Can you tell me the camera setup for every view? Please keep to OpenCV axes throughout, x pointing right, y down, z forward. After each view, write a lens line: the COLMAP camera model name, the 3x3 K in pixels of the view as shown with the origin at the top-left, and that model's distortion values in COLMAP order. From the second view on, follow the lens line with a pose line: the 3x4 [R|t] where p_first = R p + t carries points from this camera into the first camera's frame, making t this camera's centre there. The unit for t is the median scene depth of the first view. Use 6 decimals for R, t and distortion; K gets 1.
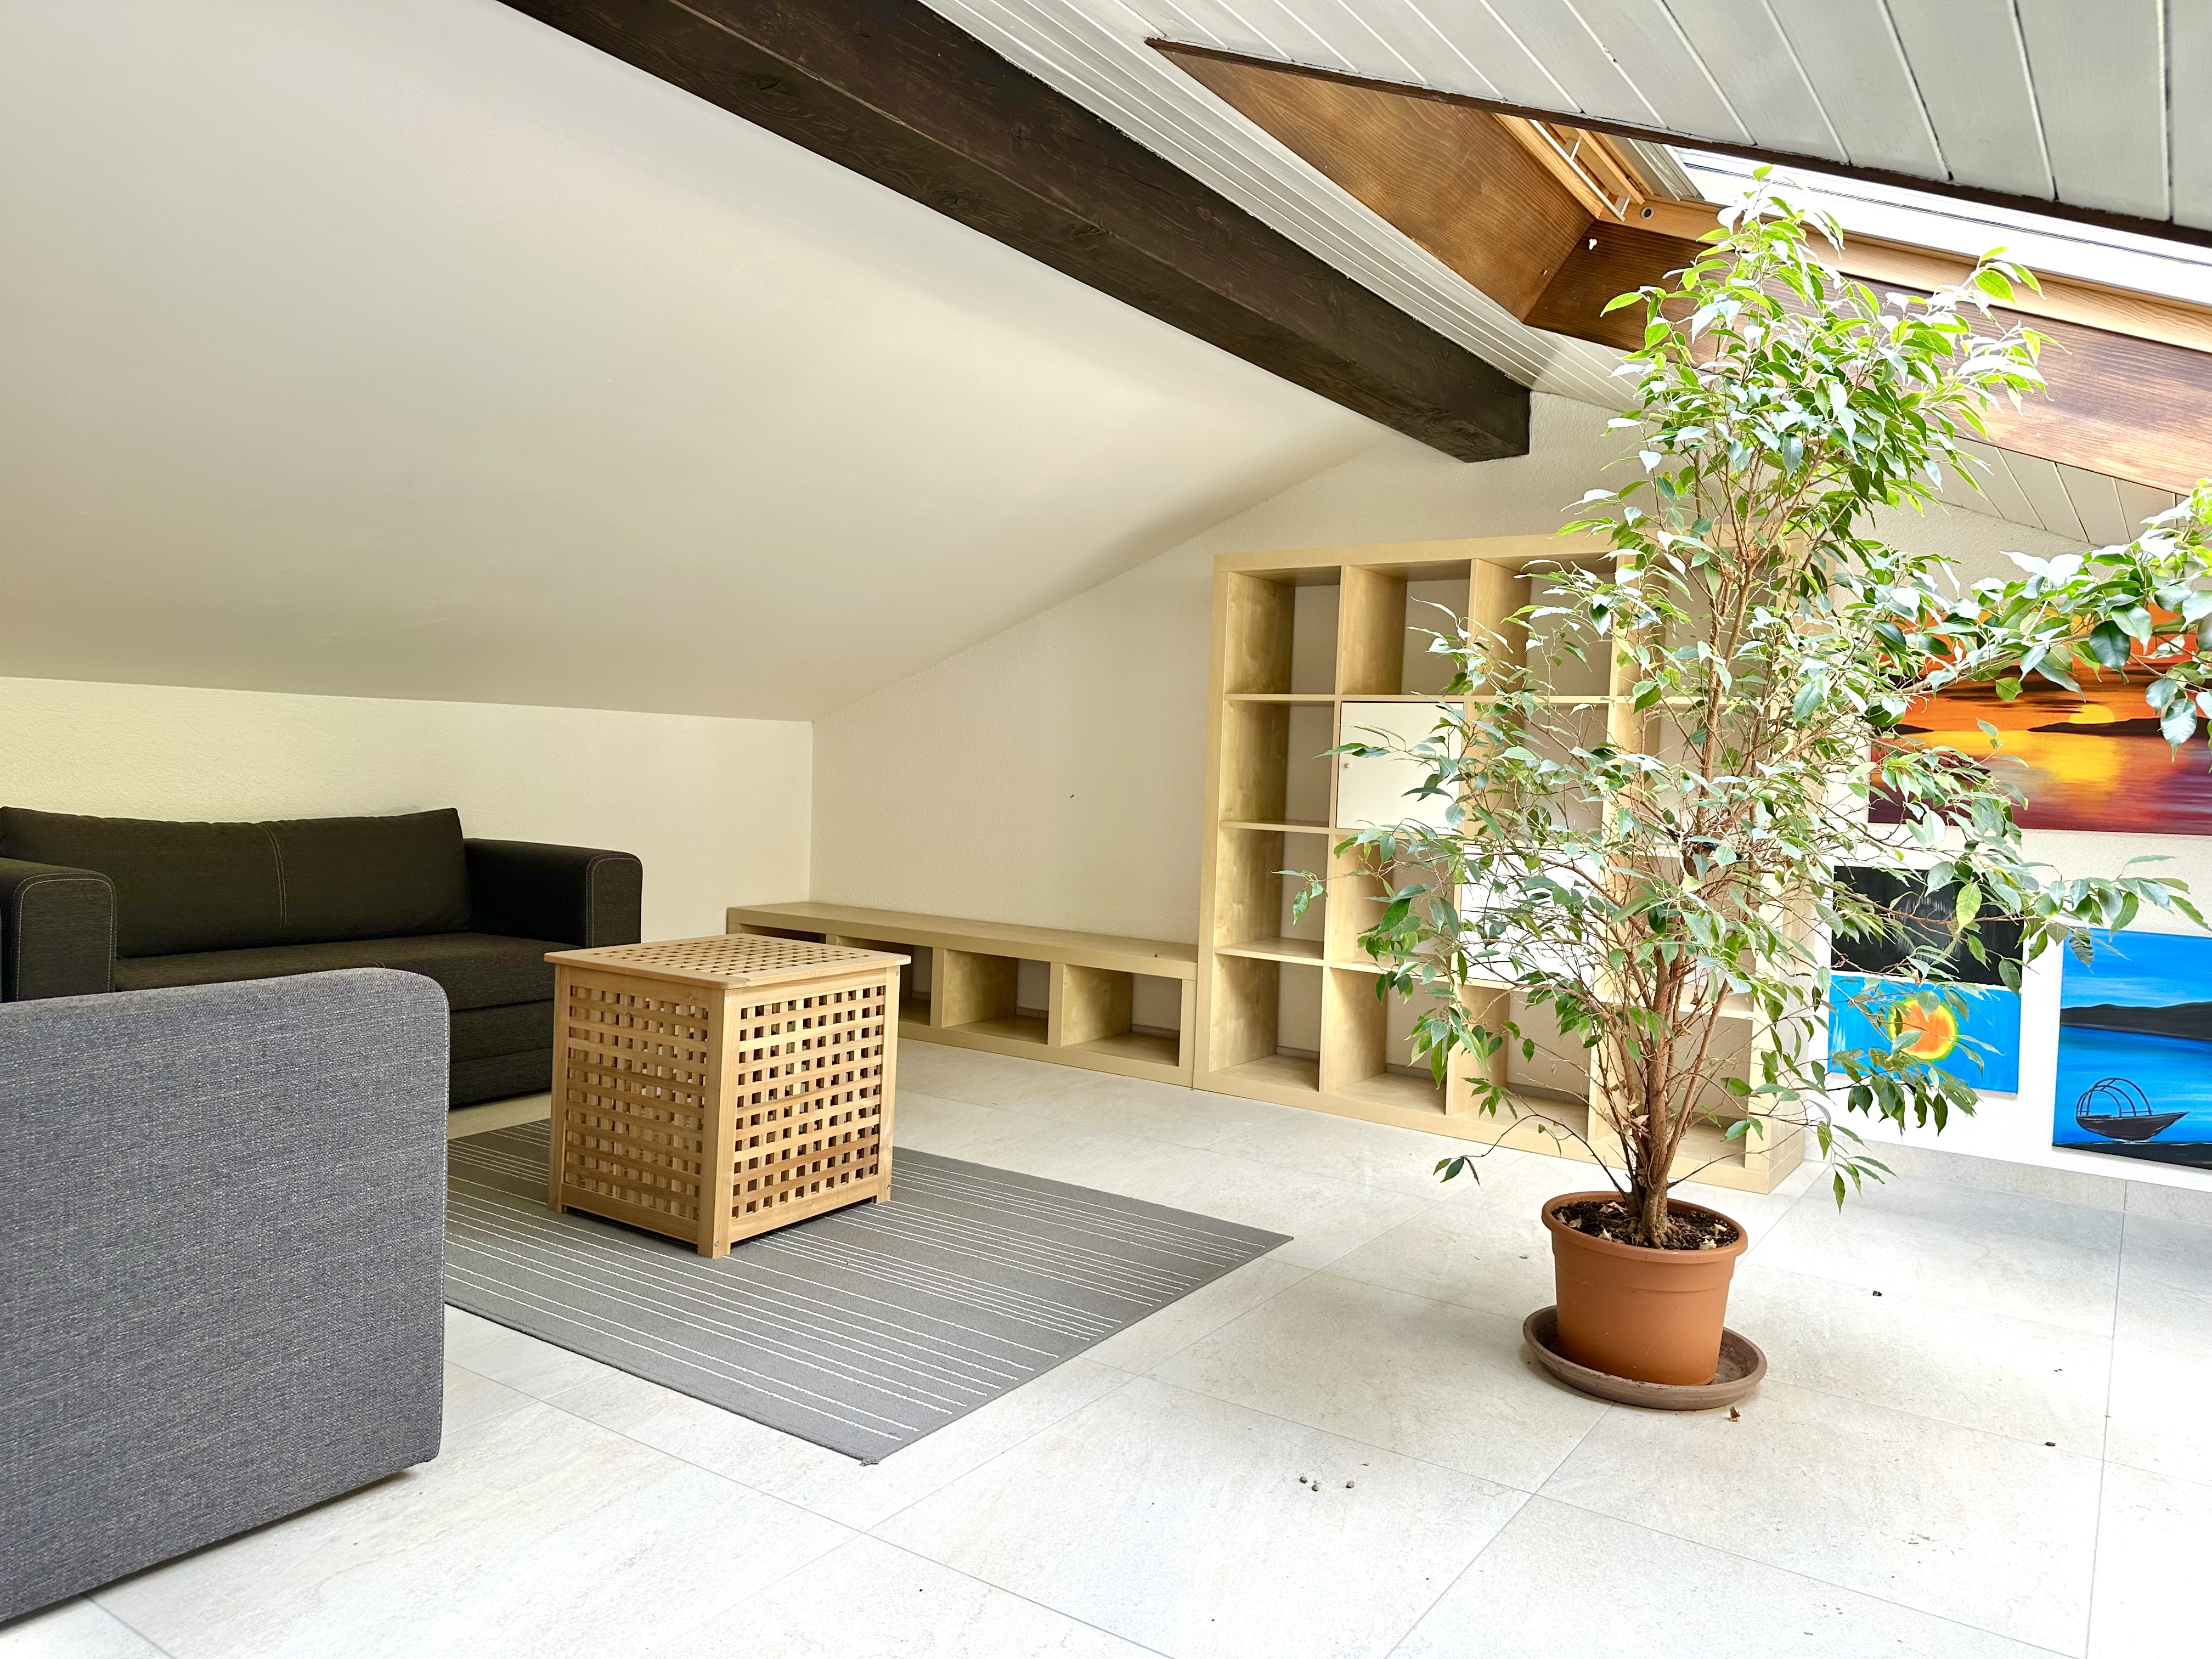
lens RADIAL K [[1615.3, 0, 1087.0], [0, 1615.3, 837.7], [0, 0, 1]] dist [0.059067, -0.099800]
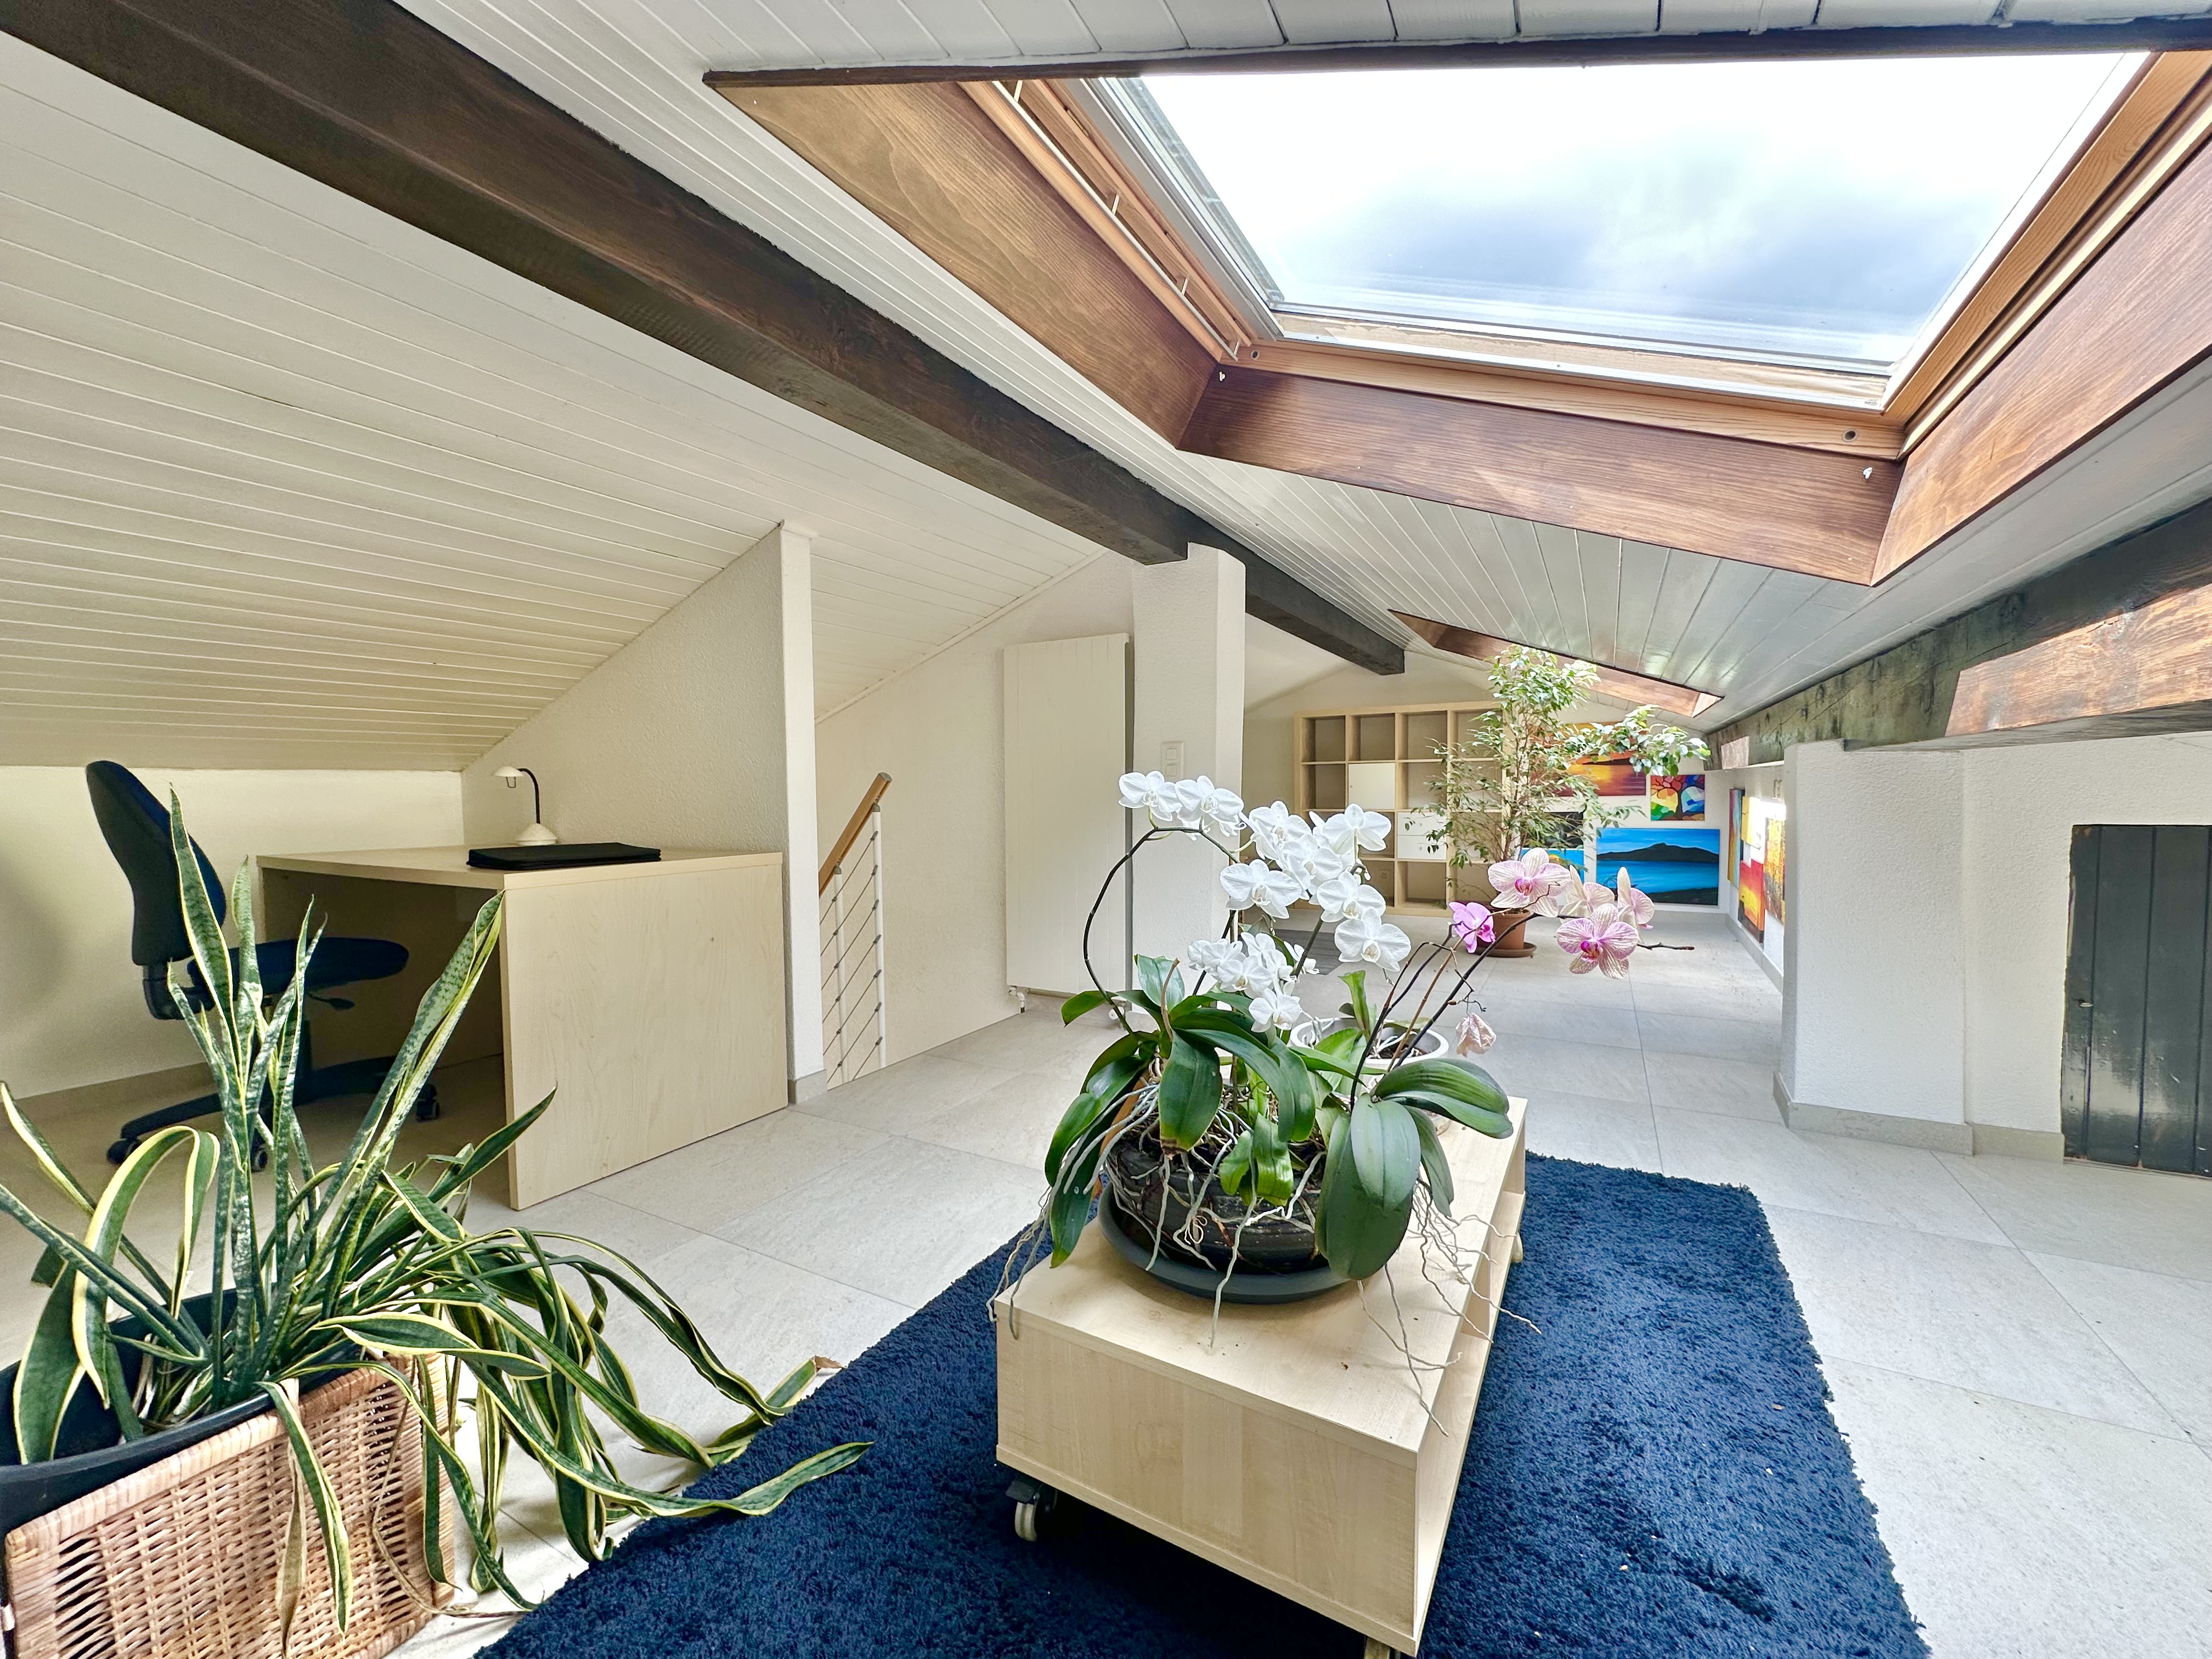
lens RADIAL K [[878.9, 0, 1106.5], [0, 878.9, 833.0], [0, 0, 1]] dist [-0.002350, -0.000181]
pose [[0.996596, -0.044429, 0.069442, -0.590542], [0.043963, 0.998999, 0.008224, 0.011870], [-0.069738, -0.005143, 0.997552, -0.797992]]
